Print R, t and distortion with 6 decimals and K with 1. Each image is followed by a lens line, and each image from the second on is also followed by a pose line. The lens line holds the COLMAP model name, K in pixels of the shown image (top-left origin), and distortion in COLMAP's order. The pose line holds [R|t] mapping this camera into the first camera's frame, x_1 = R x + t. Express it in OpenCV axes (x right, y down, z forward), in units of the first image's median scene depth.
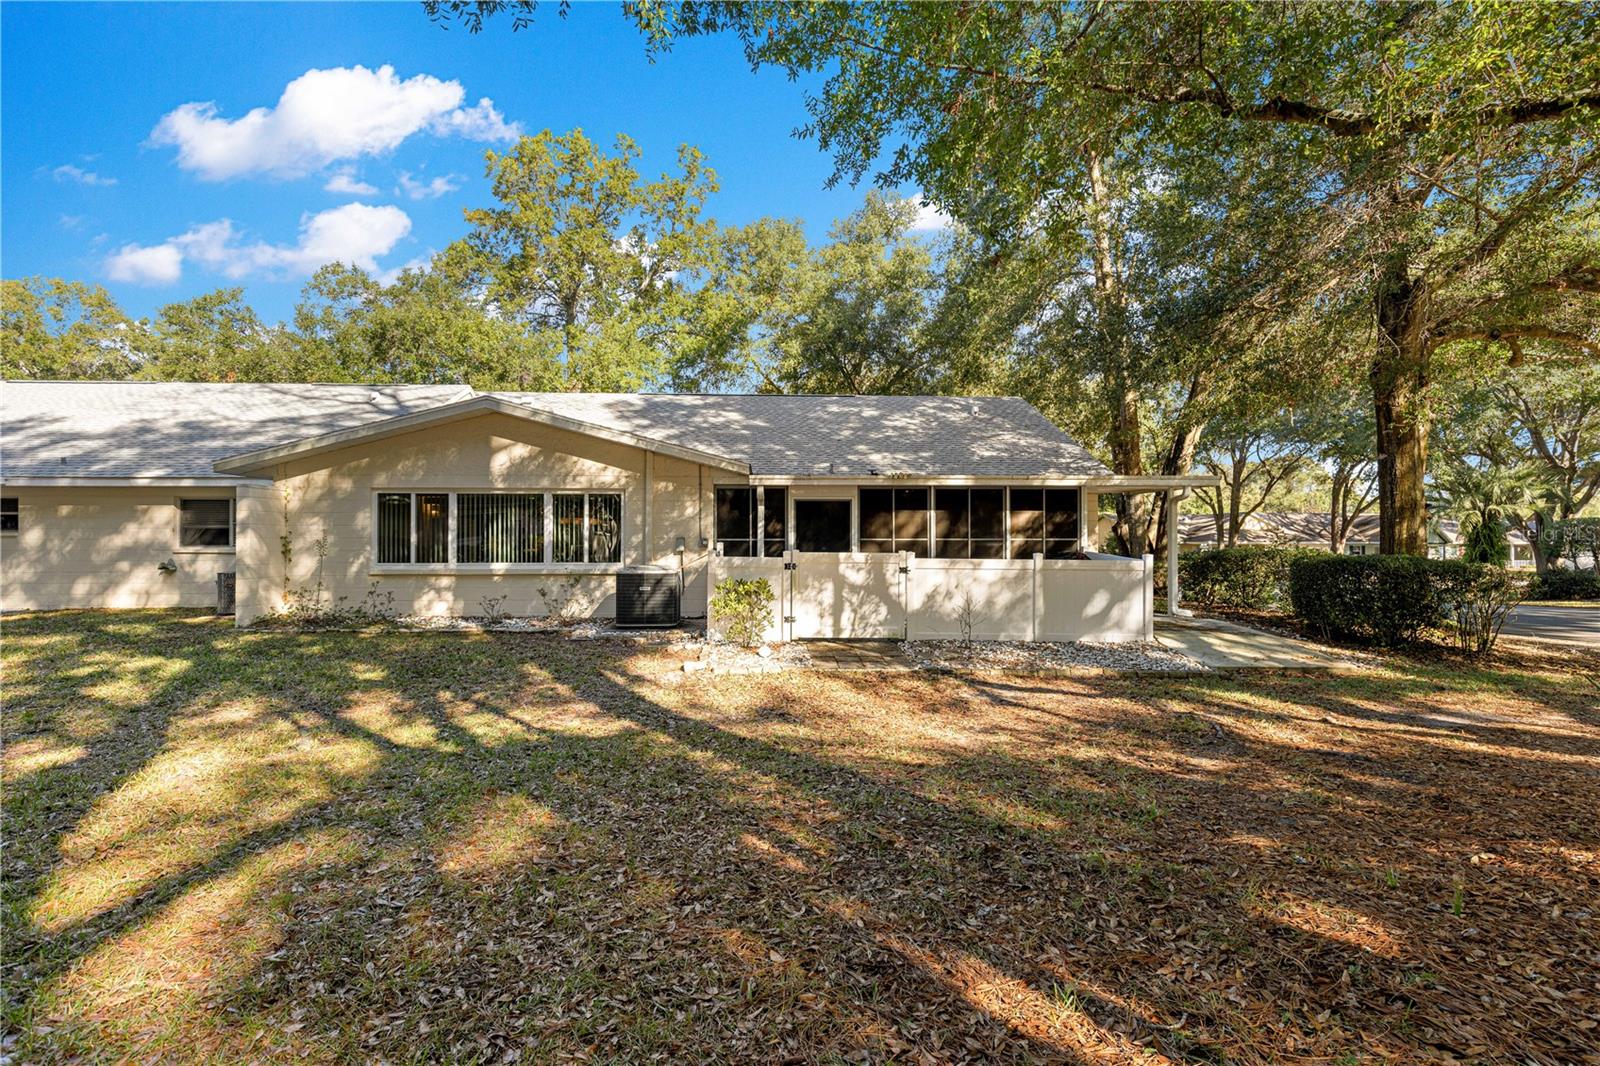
lens RADIAL K [[720.4, 0, 795.3], [0, 720.4, 542.7], [0, 0, 1]] dist [0.008640, -0.001790]
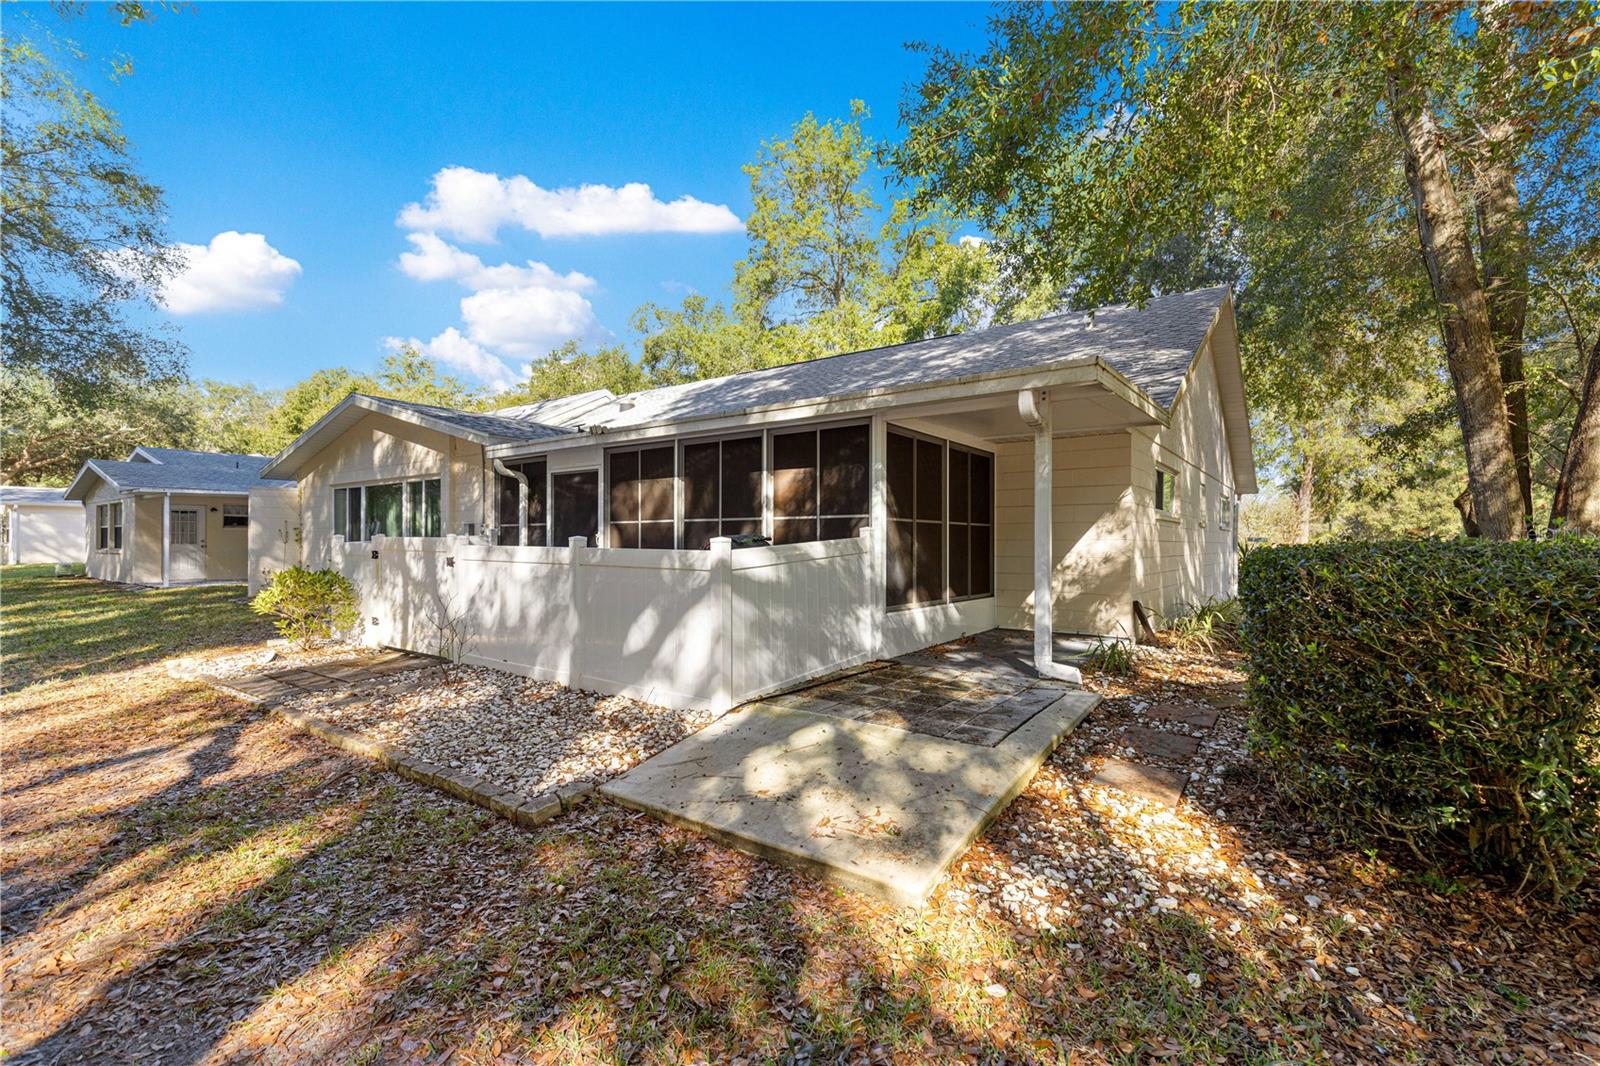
lens RADIAL K [[720.4, 0, 797.2], [0, 720.4, 542.5], [0, 0, 1]] dist [0.008640, -0.001790]
pose [[0.773586, -0.000030, -0.633692, 0.728242], [0.004024, 0.999980, 0.004865, 0.014542], [0.633679, -0.006314, 0.773570, 0.565241]]
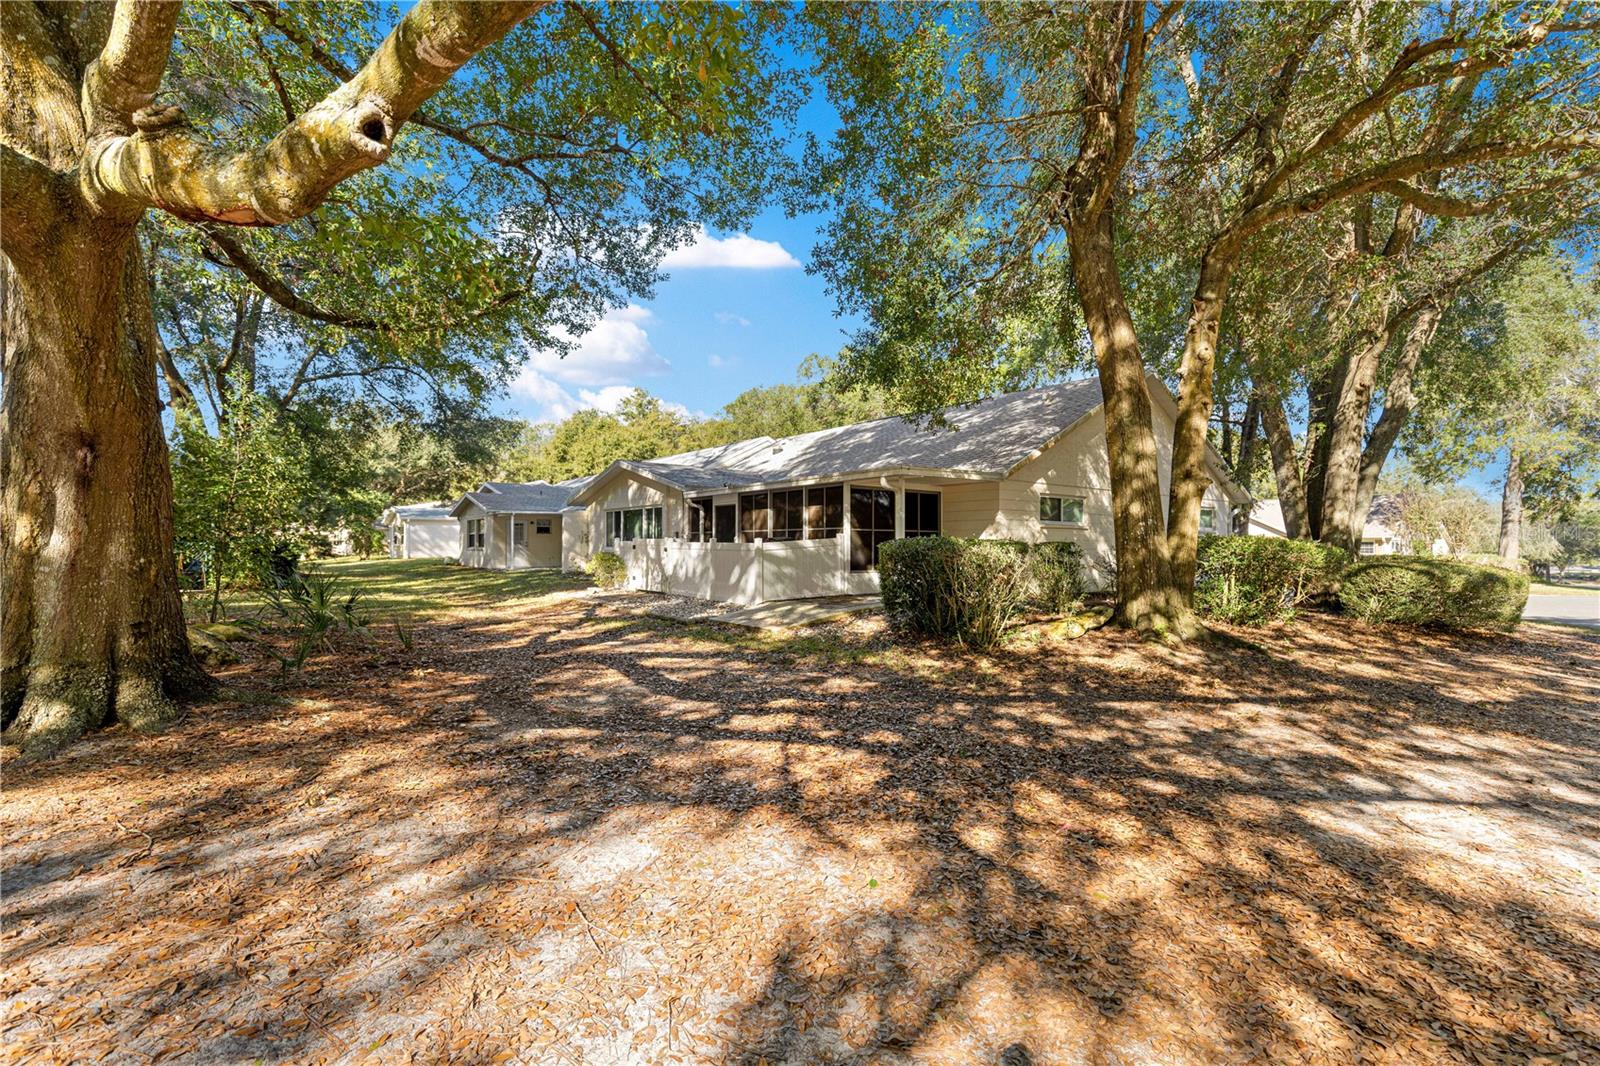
lens RADIAL K [[720.4, 0, 804.2], [0, 720.4, 528.9], [0, 0, 1]] dist [0.008640, -0.001790]
pose [[0.580502, -0.019128, -0.814034, 1.373742], [0.006488, 0.999801, -0.018866, 0.020443], [0.814233, 0.005670, 0.580510, 0.274298]]
